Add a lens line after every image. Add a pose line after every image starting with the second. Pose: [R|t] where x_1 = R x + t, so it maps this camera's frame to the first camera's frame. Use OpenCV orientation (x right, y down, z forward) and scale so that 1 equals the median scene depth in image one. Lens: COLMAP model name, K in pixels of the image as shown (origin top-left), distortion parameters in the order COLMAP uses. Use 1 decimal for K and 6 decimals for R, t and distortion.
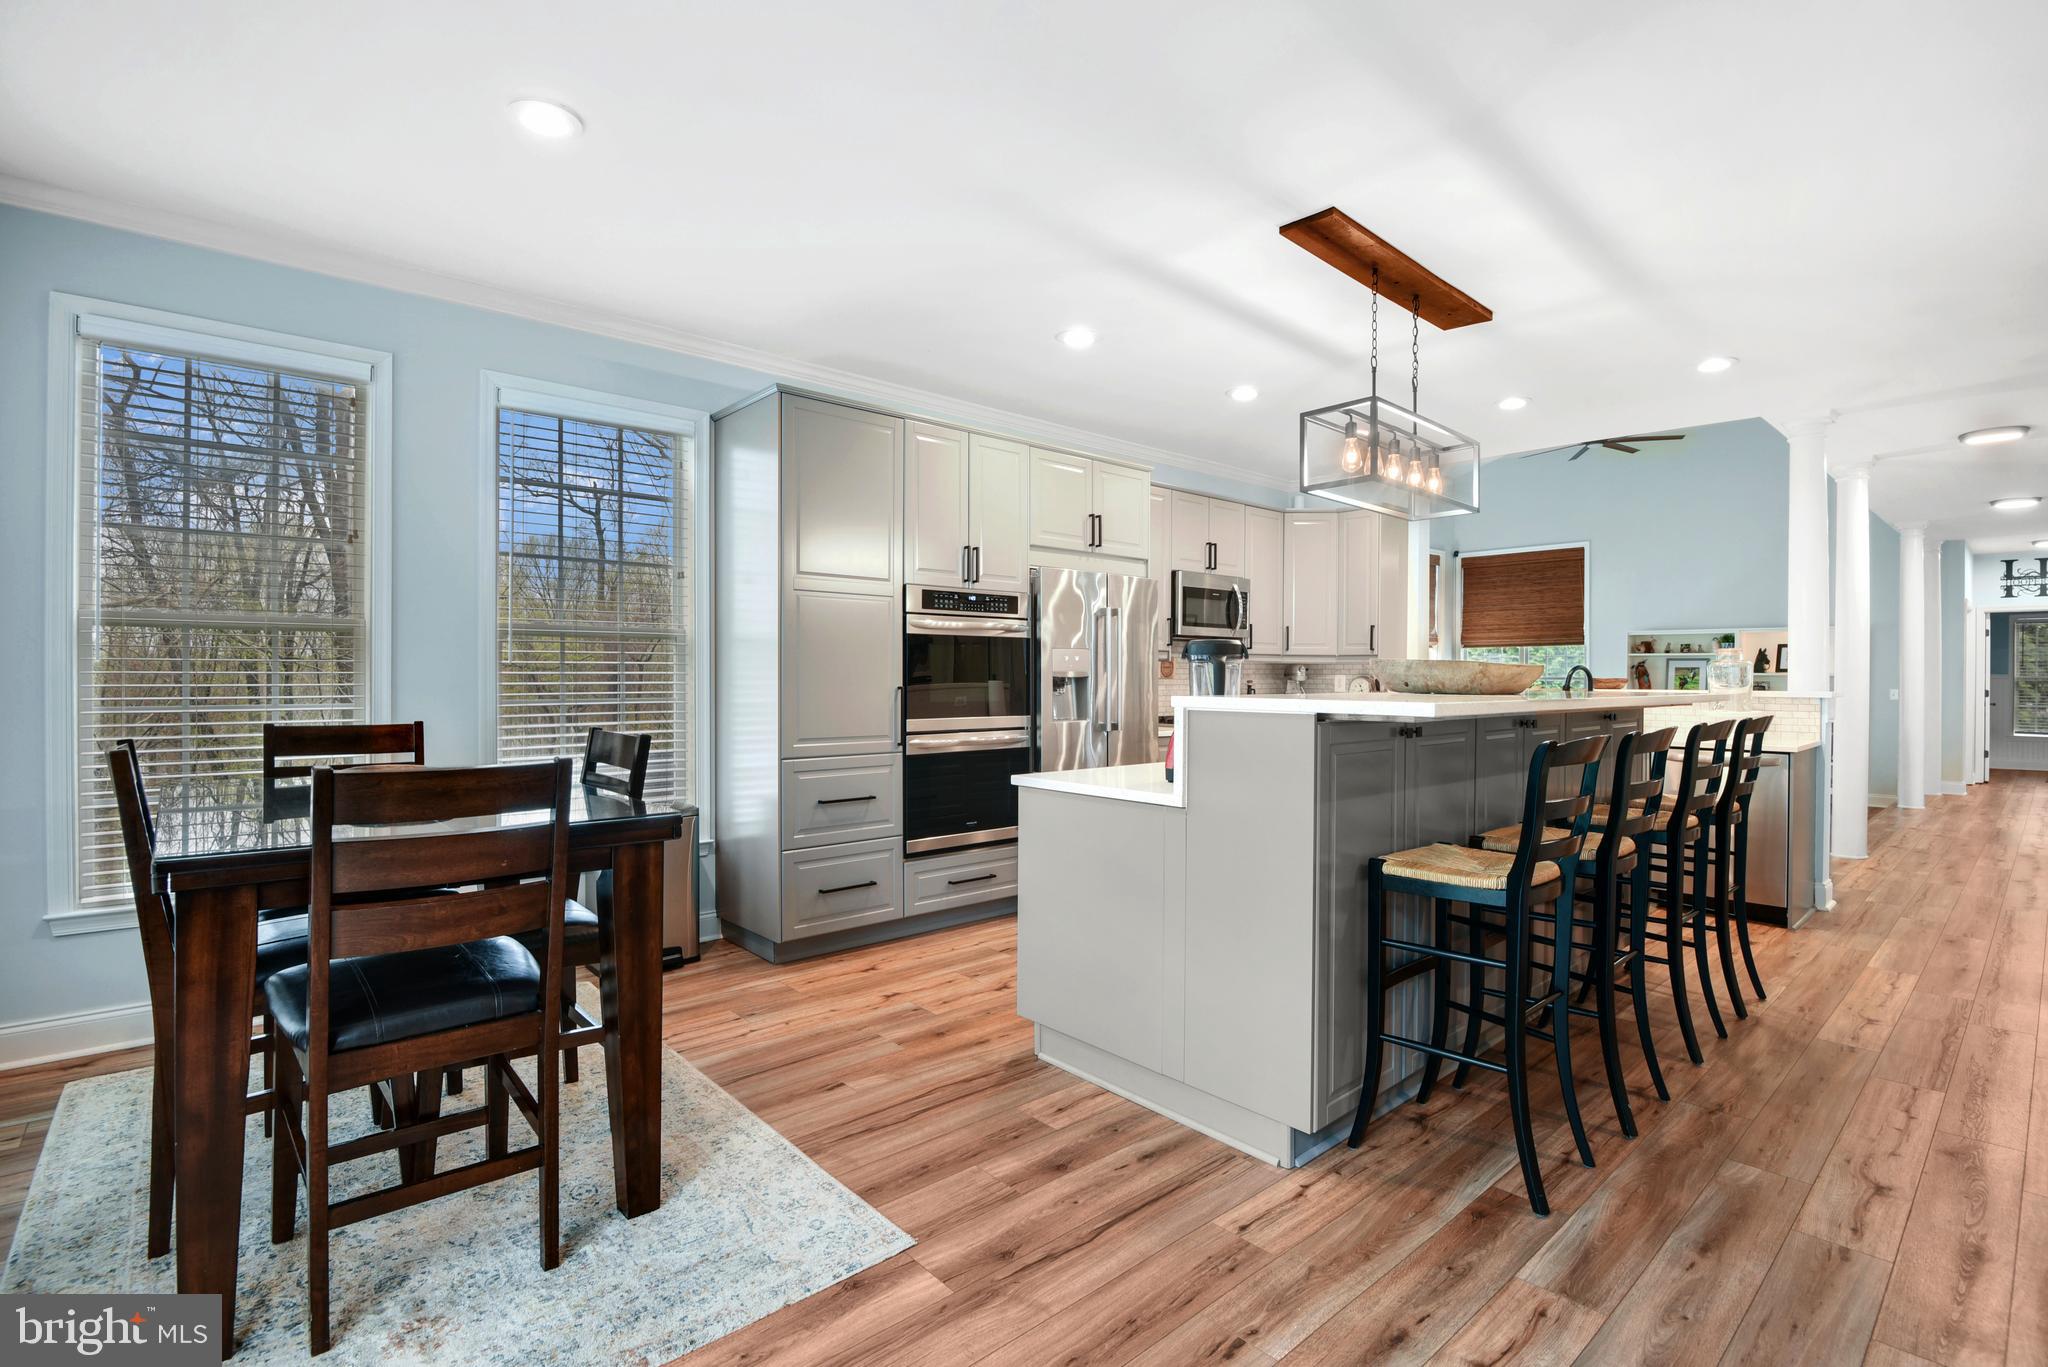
lens RADIAL K [[951.0, 0, 1024.0], [0, 951.0, 683.5], [0, 0, 1]] dist [-0.017960, -0.000319]
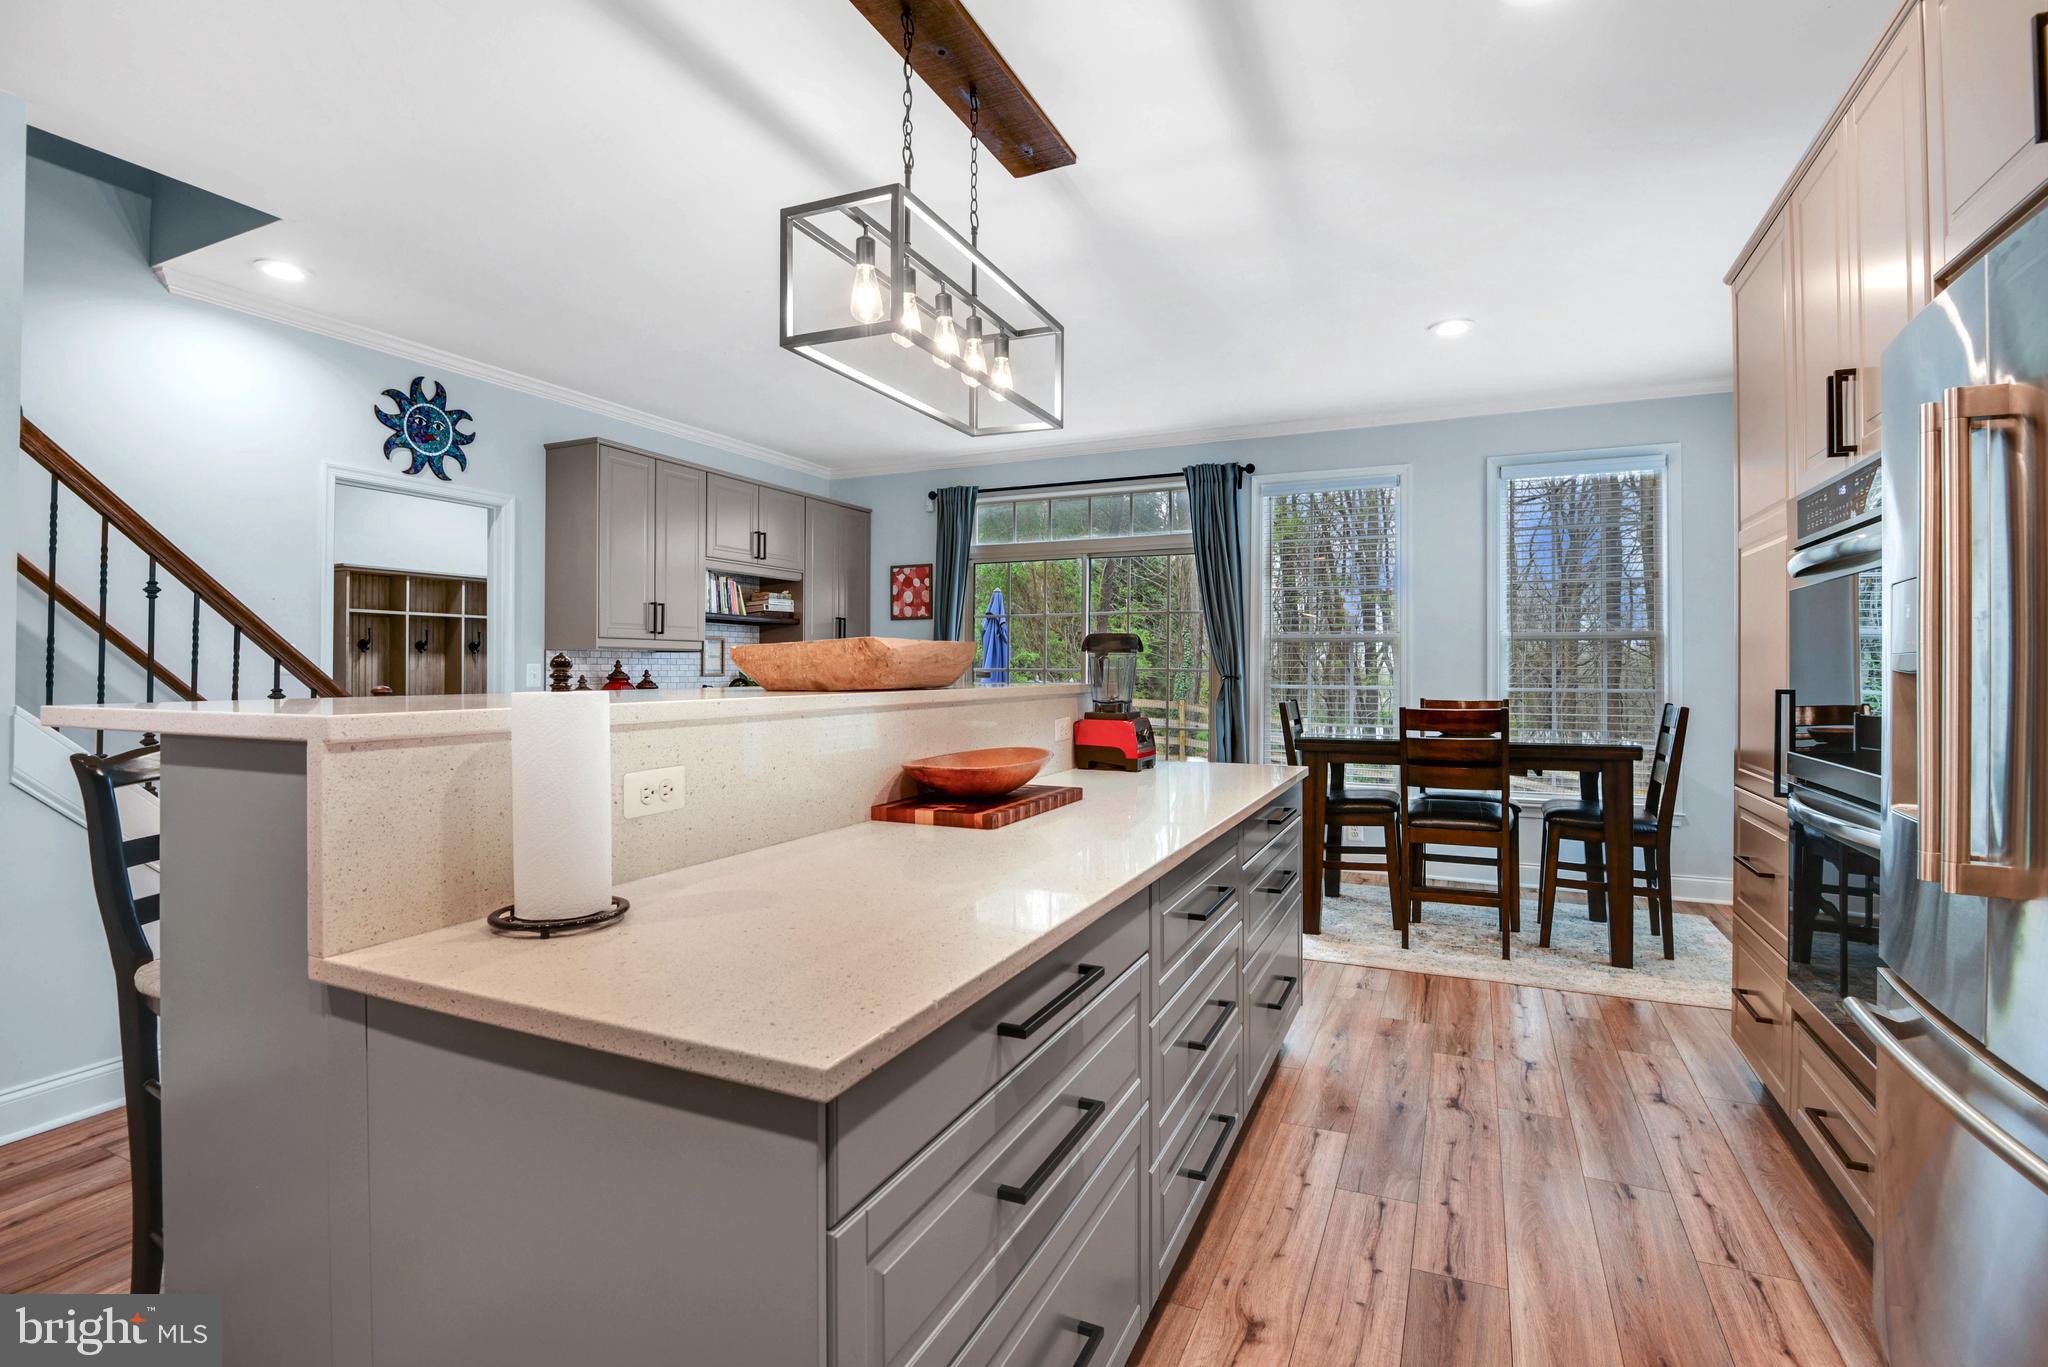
lens RADIAL K [[951.0, 0, 1024.0], [0, 951.0, 683.5], [0, 0, 1]] dist [-0.017960, -0.000319]
pose [[-0.919294, -0.000600, -0.393572, 0.443015], [-0.009117, 0.999763, 0.019772, -0.005661], [0.393467, 0.021765, -0.919081, 1.210731]]
